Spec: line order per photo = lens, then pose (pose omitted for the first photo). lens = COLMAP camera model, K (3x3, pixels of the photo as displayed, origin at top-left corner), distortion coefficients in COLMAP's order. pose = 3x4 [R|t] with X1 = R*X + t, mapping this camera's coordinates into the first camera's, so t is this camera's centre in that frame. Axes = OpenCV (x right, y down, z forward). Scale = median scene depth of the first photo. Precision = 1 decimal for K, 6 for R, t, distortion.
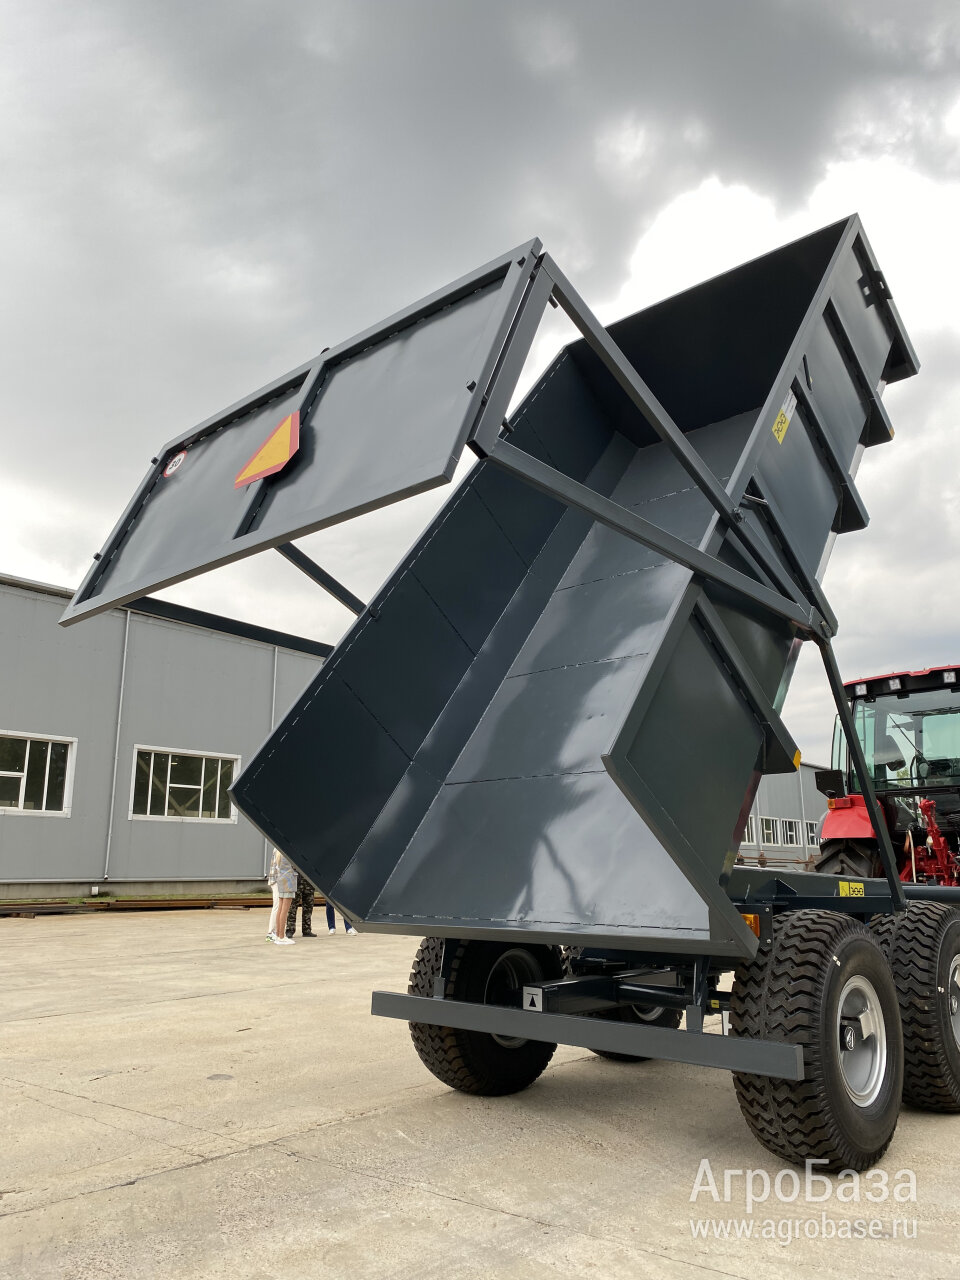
lens RADIAL K [[975.6, 0, 481.1], [0, 975.6, 661.8], [0, 0, 1]] dist [0.006740, 0.000123]
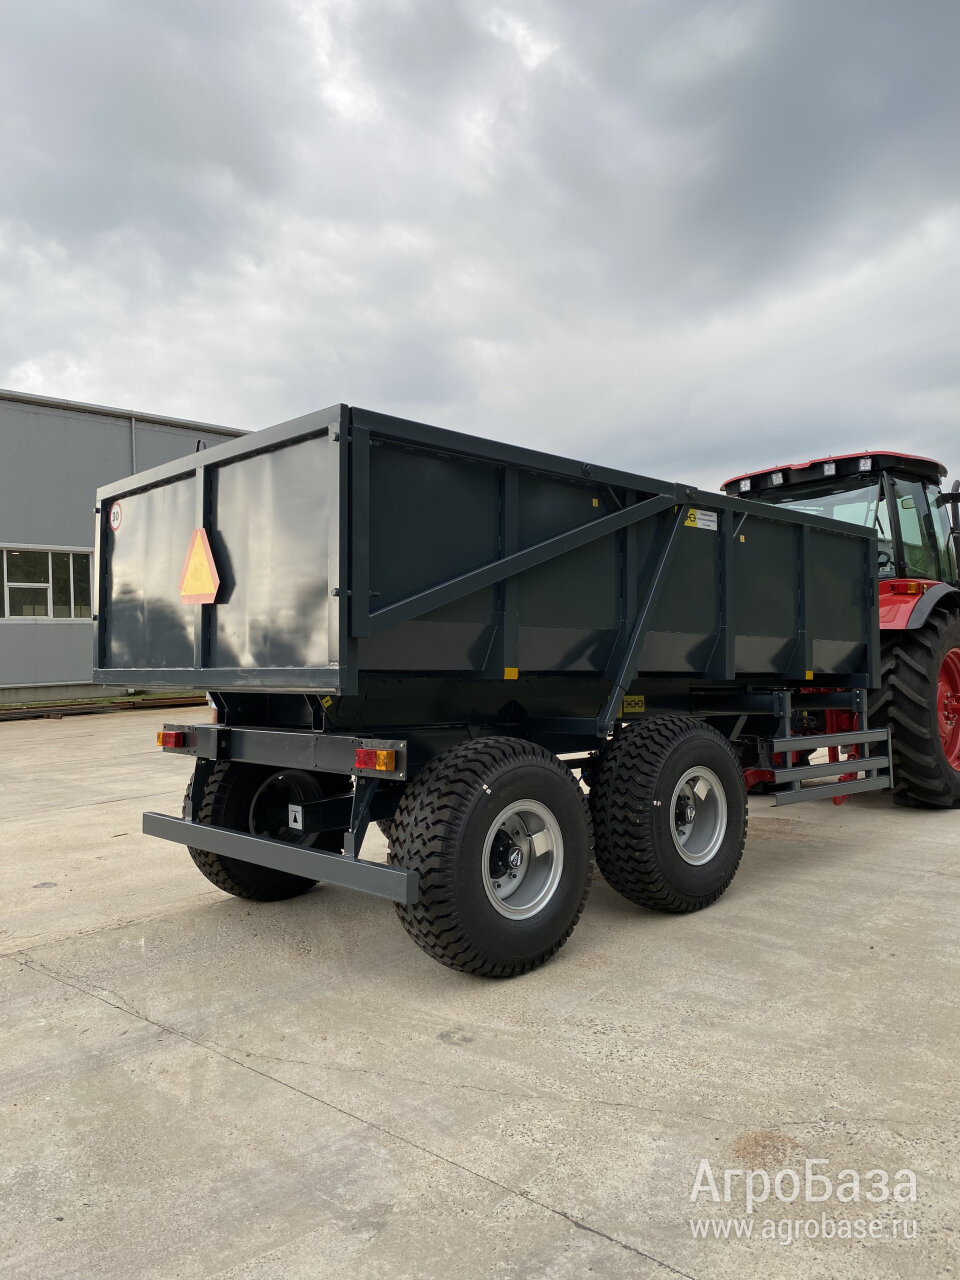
lens RADIAL K [[968.5, 0, 478.6], [0, 968.5, 615.7], [0, 0, 1]] dist [-0.000936, 0.003262]
pose [[0.996162, -0.037047, -0.079301, 0.386753], [0.050305, 0.983752, 0.172342, -0.045809], [0.071628, -0.175669, 0.981840, 0.020726]]
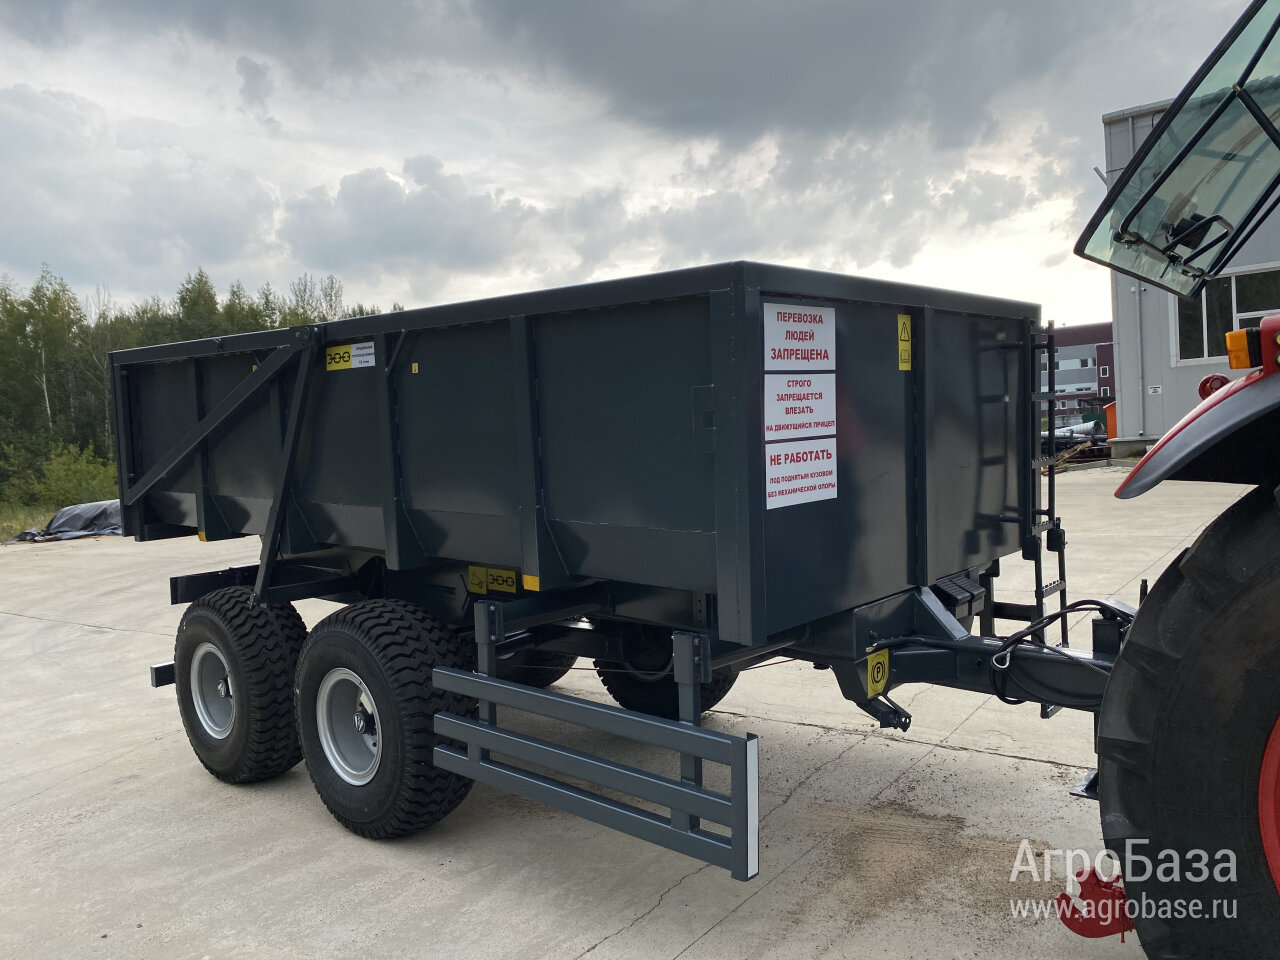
lens RADIAL K [[975.6, 0, 634.7], [0, 975.6, 483.3], [0, 0, 1]] dist [0.006740, 0.000123]
pose [[0.014403, 0.042956, -0.998973, 1.479245], [0.272487, 0.961095, 0.045256, 0.198358], [0.962052, -0.272859, 0.002137, 1.433553]]
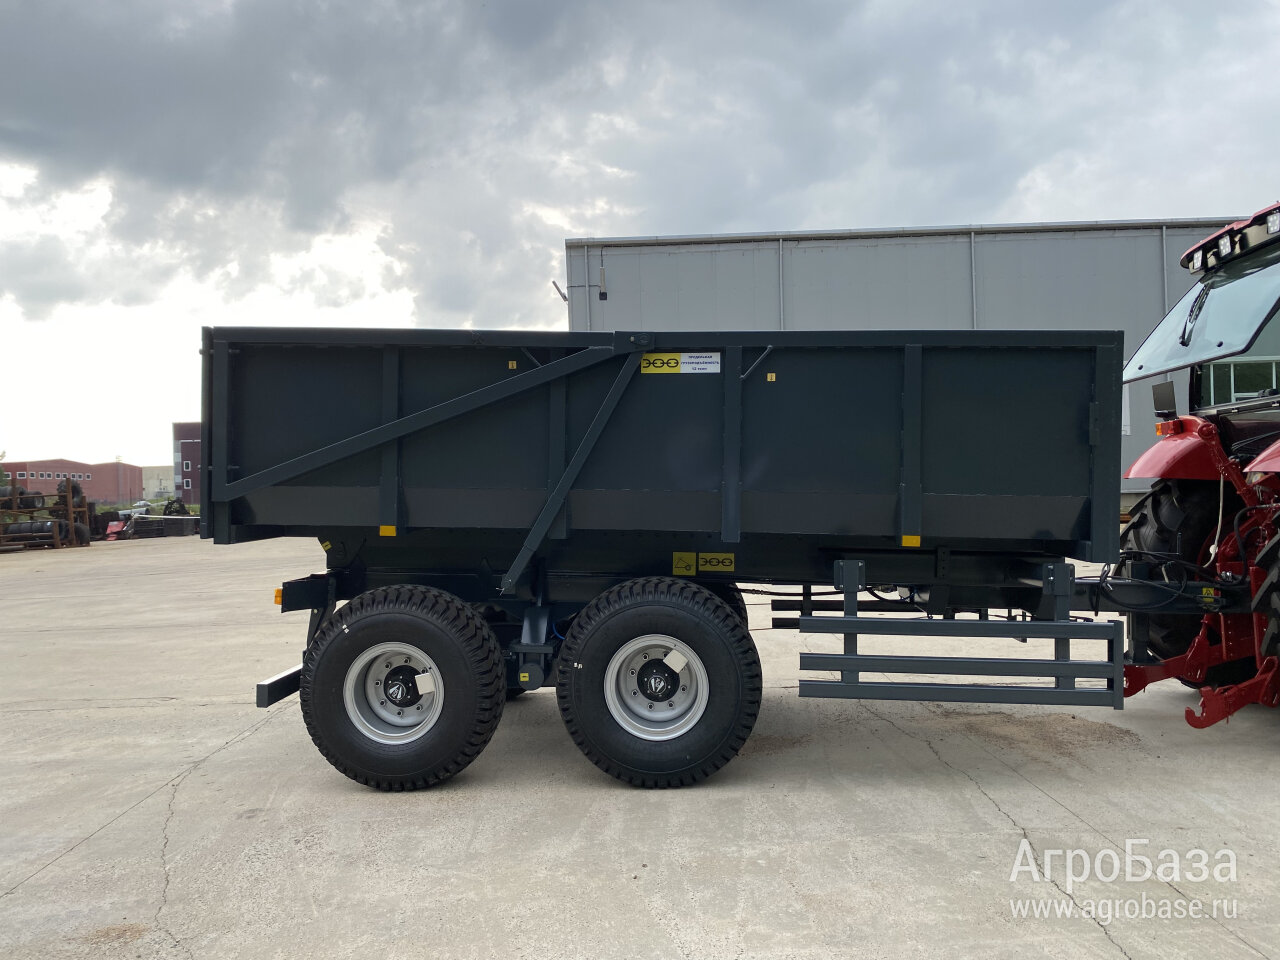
lens RADIAL K [[975.6, 0, 634.7], [0, 975.6, 483.3], [0, 0, 1]] dist [0.006740, 0.000123]
pose [[0.610949, -0.021906, -0.791367, 1.368647], [0.195658, 0.972785, 0.124124, 0.039497], [0.767111, -0.230670, 0.598608, 0.508914]]
